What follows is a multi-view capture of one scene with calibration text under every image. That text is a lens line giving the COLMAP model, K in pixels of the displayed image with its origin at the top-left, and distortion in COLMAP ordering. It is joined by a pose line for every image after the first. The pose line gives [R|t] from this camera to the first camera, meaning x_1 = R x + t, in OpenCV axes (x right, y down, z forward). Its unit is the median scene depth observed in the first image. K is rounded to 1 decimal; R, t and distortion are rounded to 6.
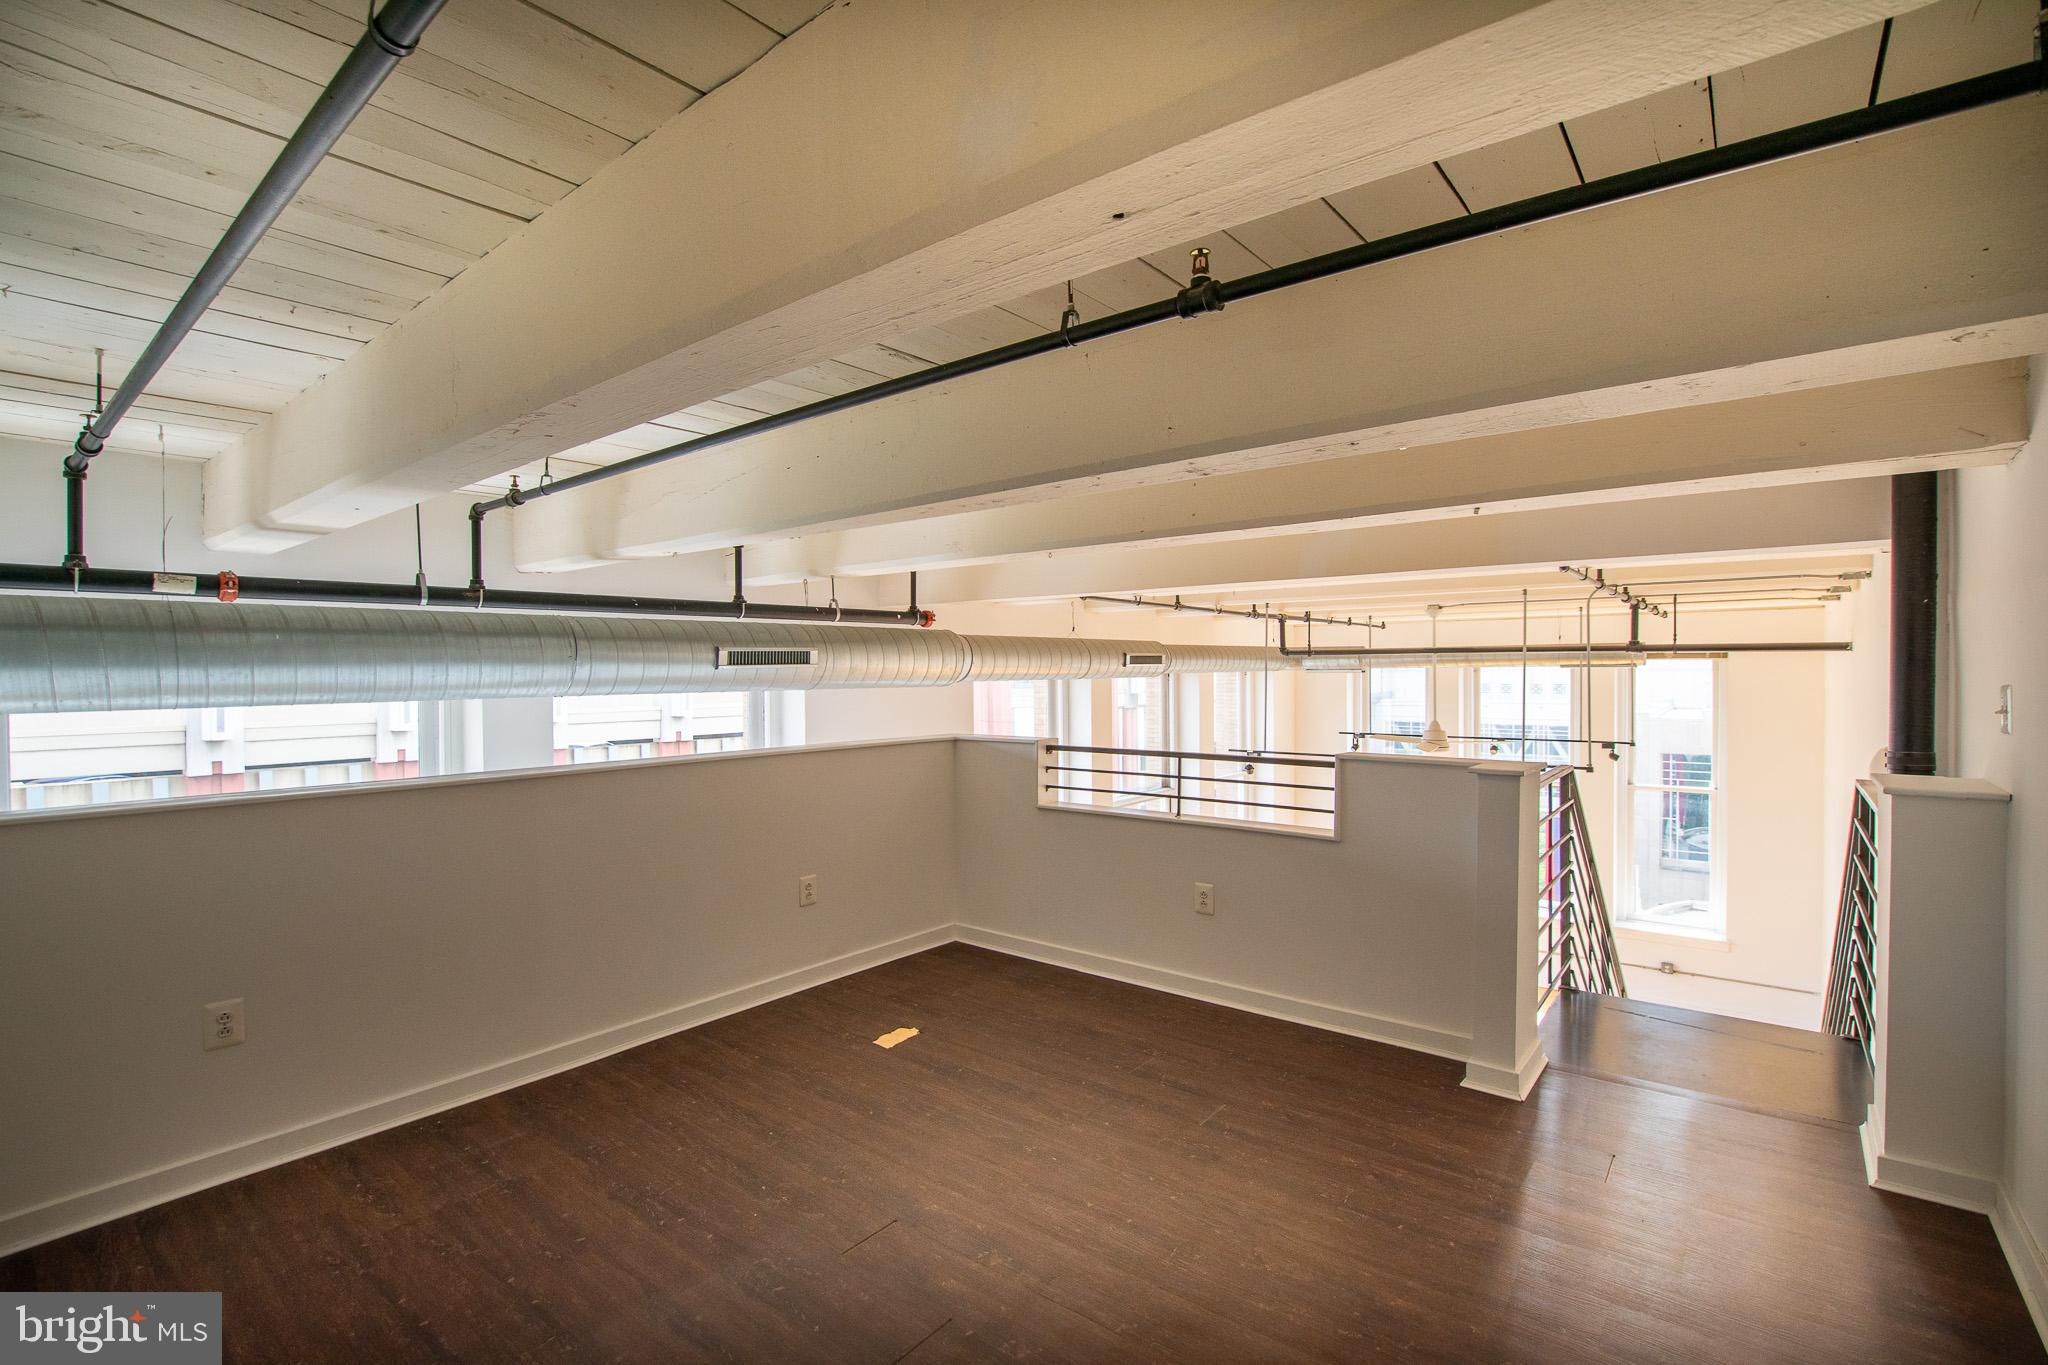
lens RADIAL K [[912.5, 0, 1015.4], [0, 912.5, 680.0], [0, 0, 1]] dist [-0.034670, 0.006966]
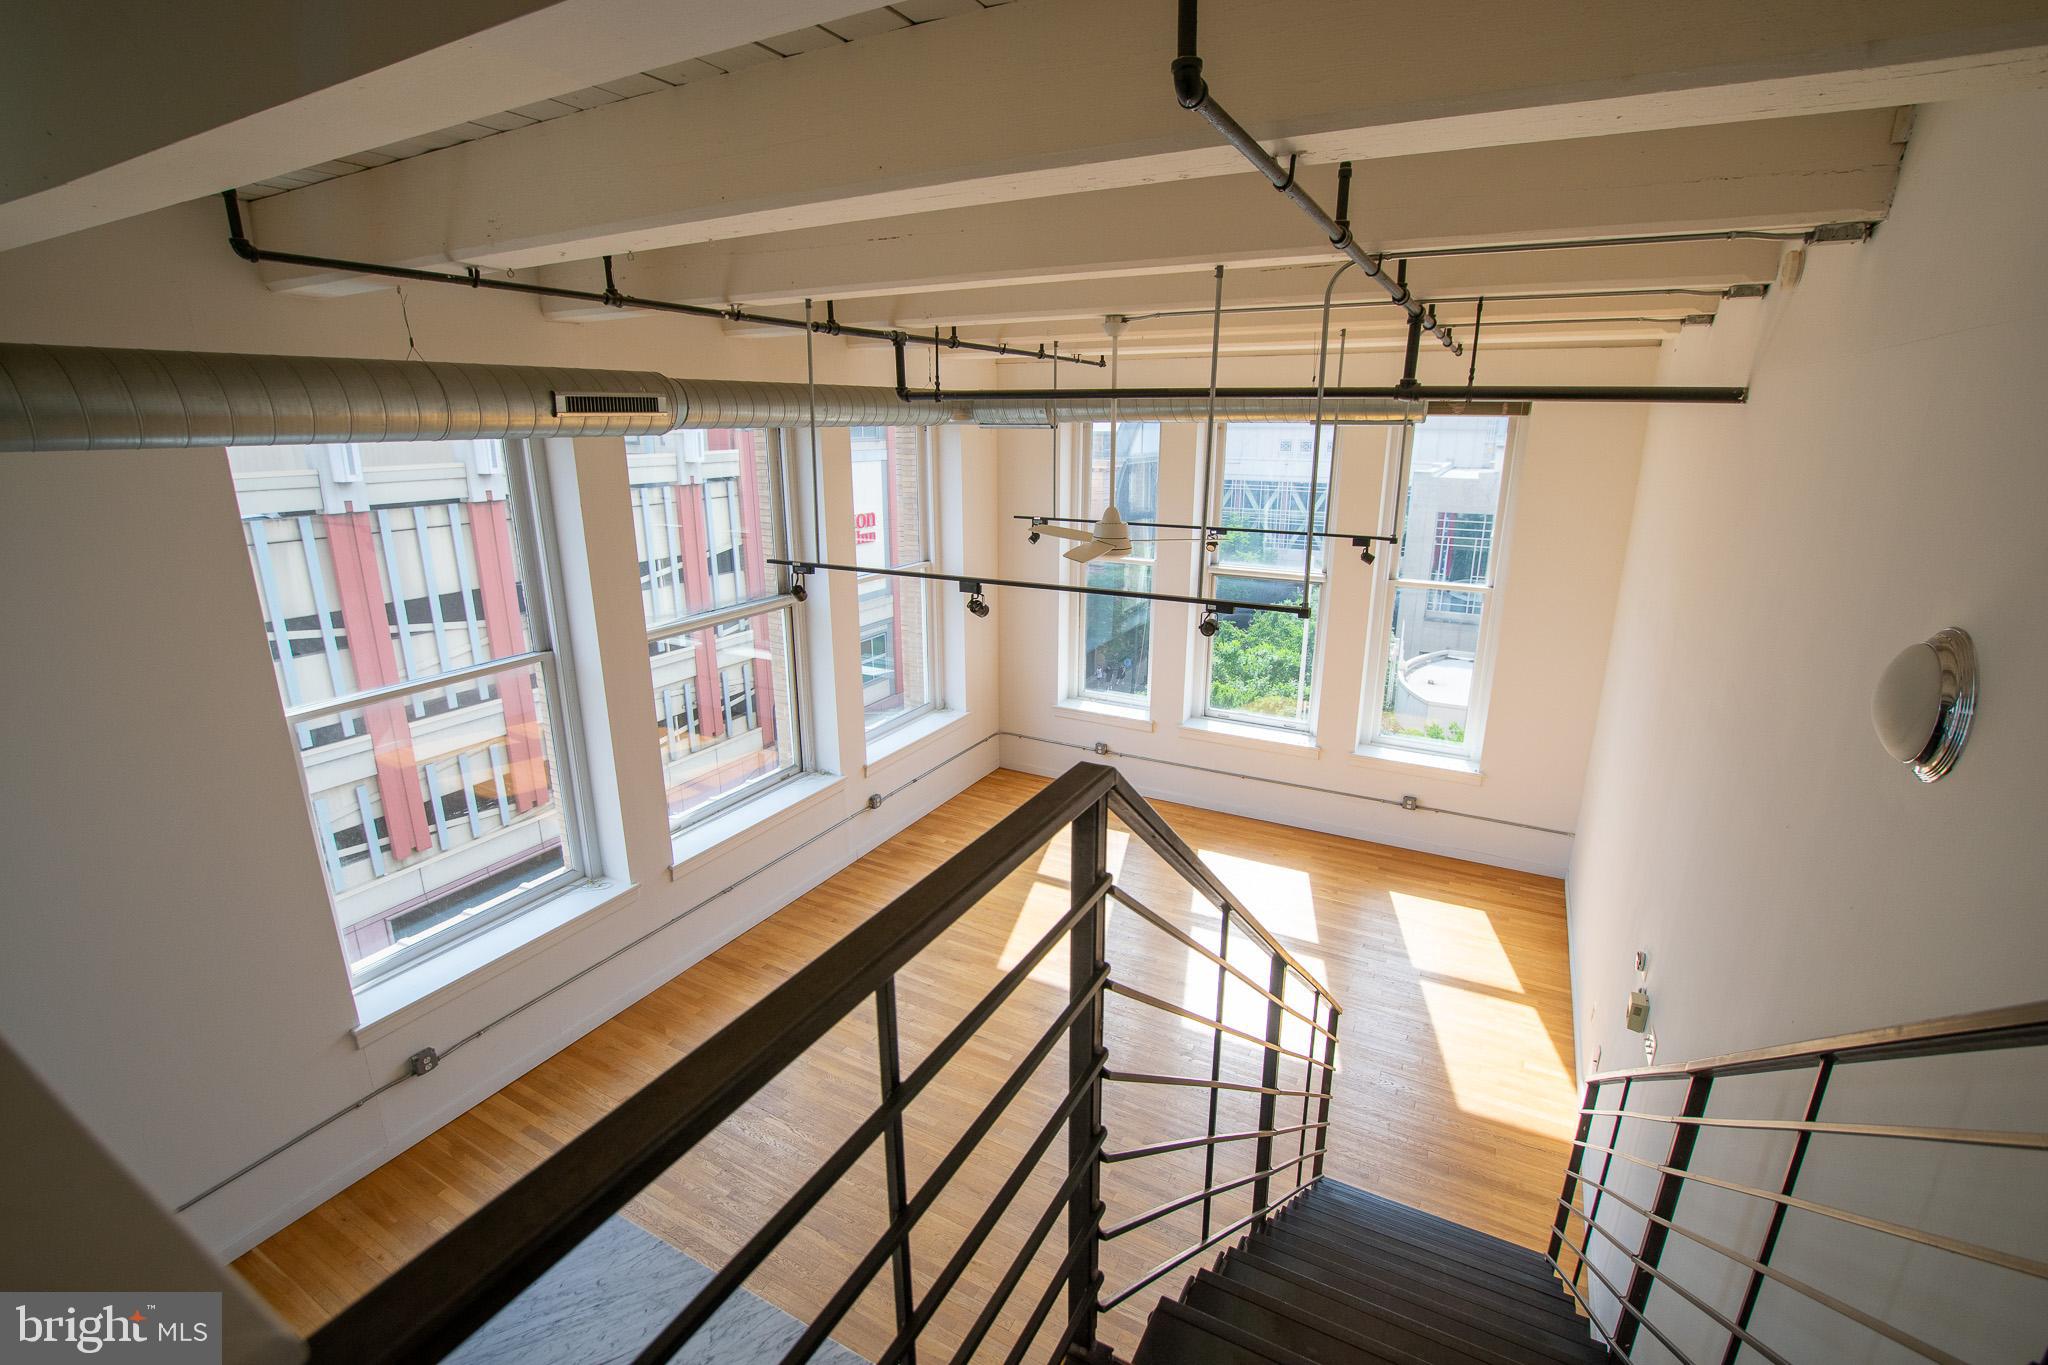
lens RADIAL K [[912.5, 0, 1013.2], [0, 912.5, 665.7], [0, 0, 1]] dist [-0.034670, 0.006966]
pose [[0.982149, -0.040779, 0.183630, 0.265488], [-0.006044, 0.968874, 0.247482, -0.005831], [-0.188006, -0.244174, 0.951332, 0.366230]]
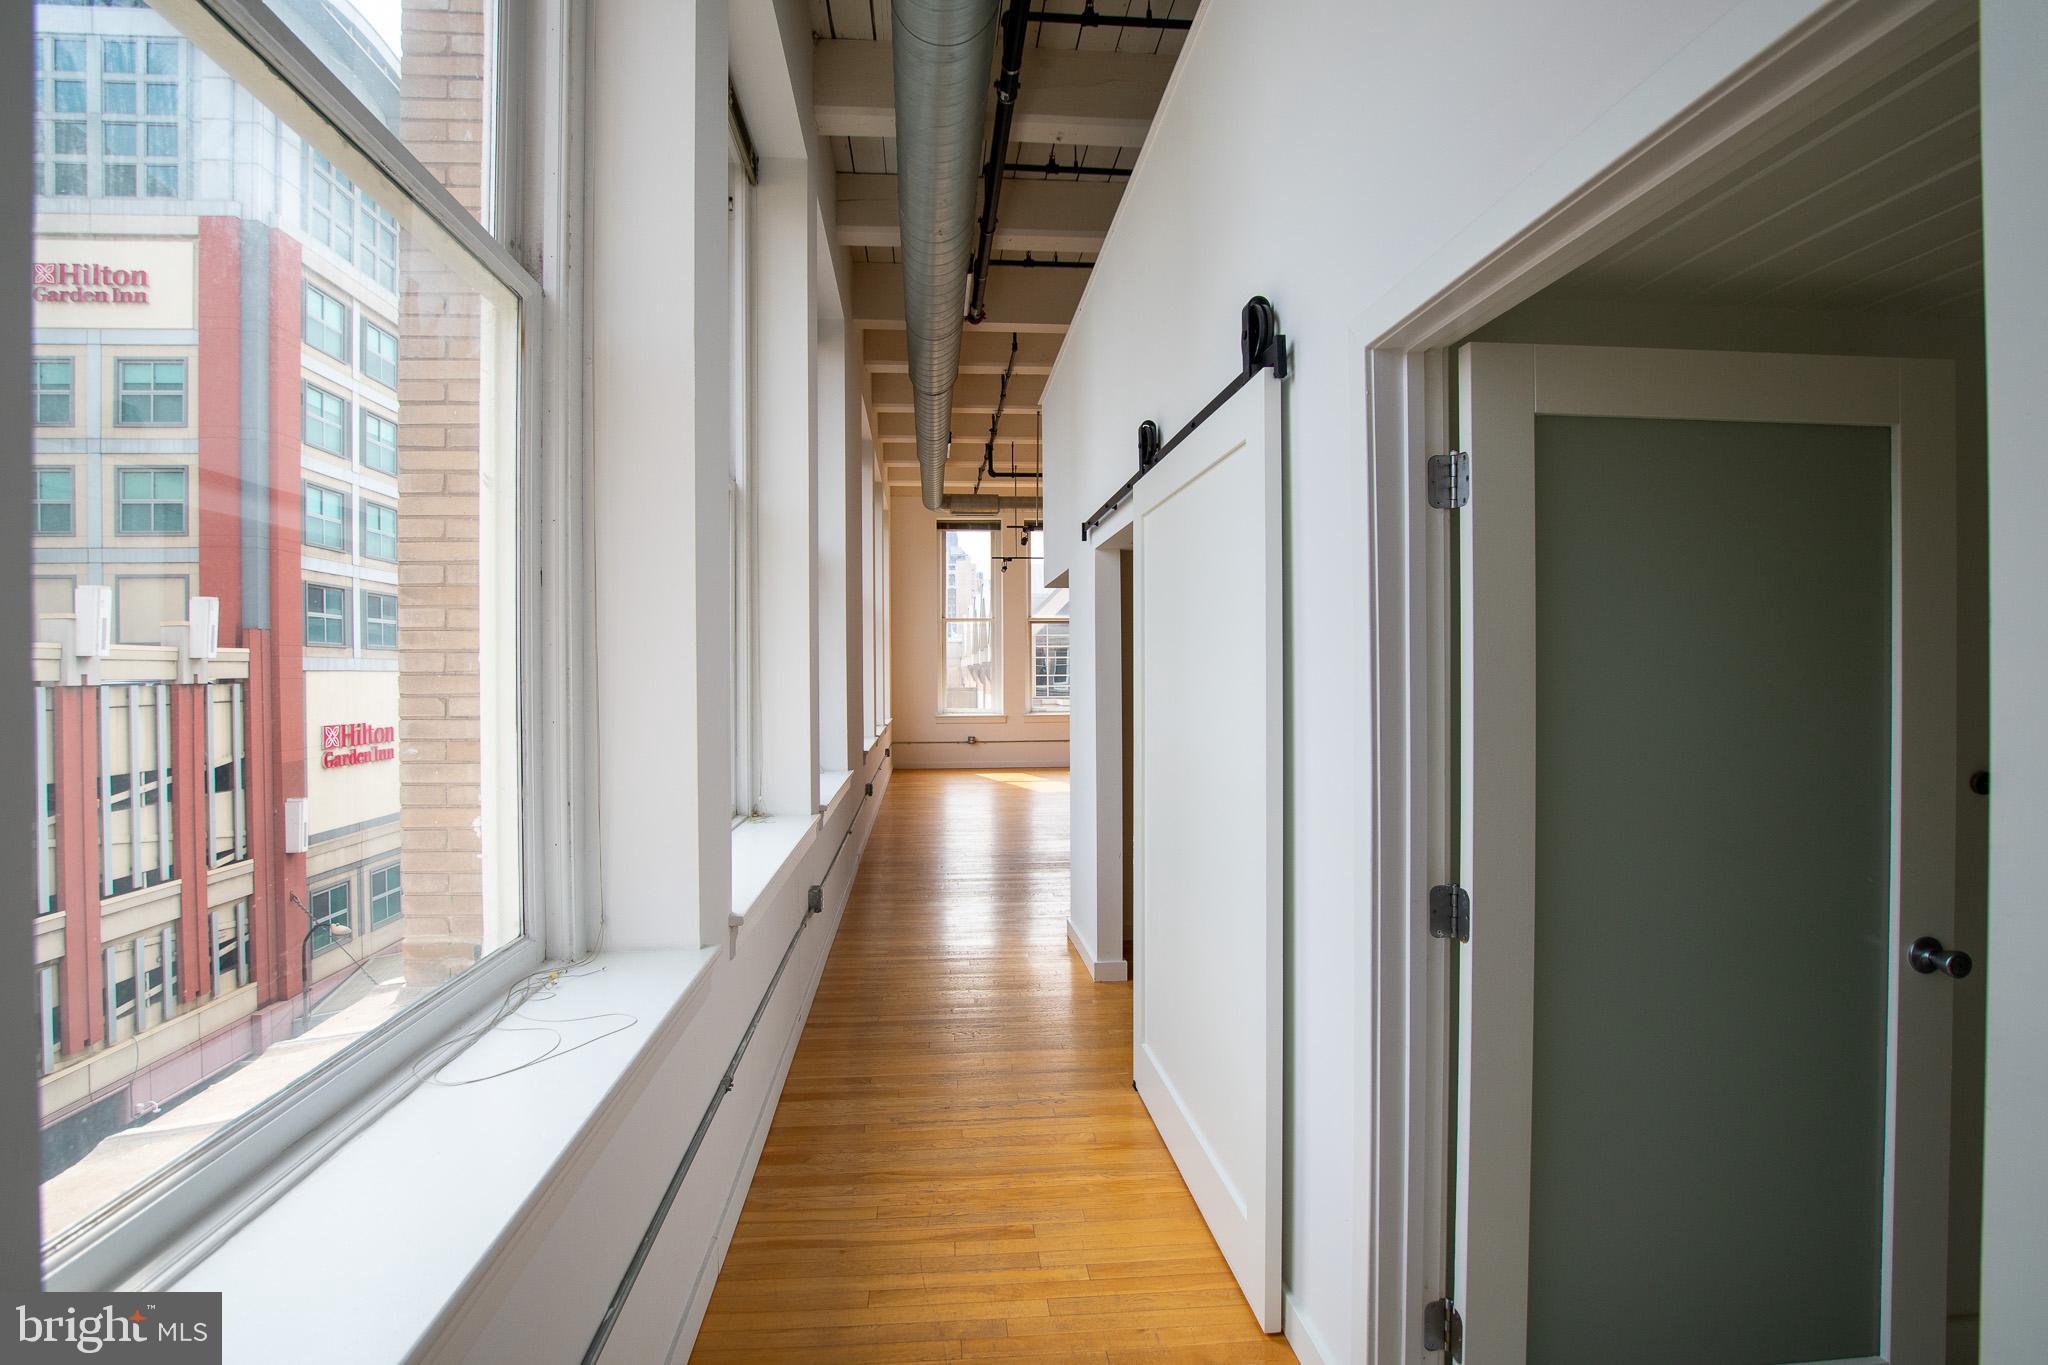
lens RADIAL K [[912.5, 0, 989.7], [0, 912.5, 704.2], [0, 0, 1]] dist [-0.034670, 0.006966]
pose [[0.725857, -0.013611, 0.687711, -0.638029], [0.001432, 0.999832, 0.018278, 0.286518], [-0.687844, -0.012283, 0.725755, 0.085510]]
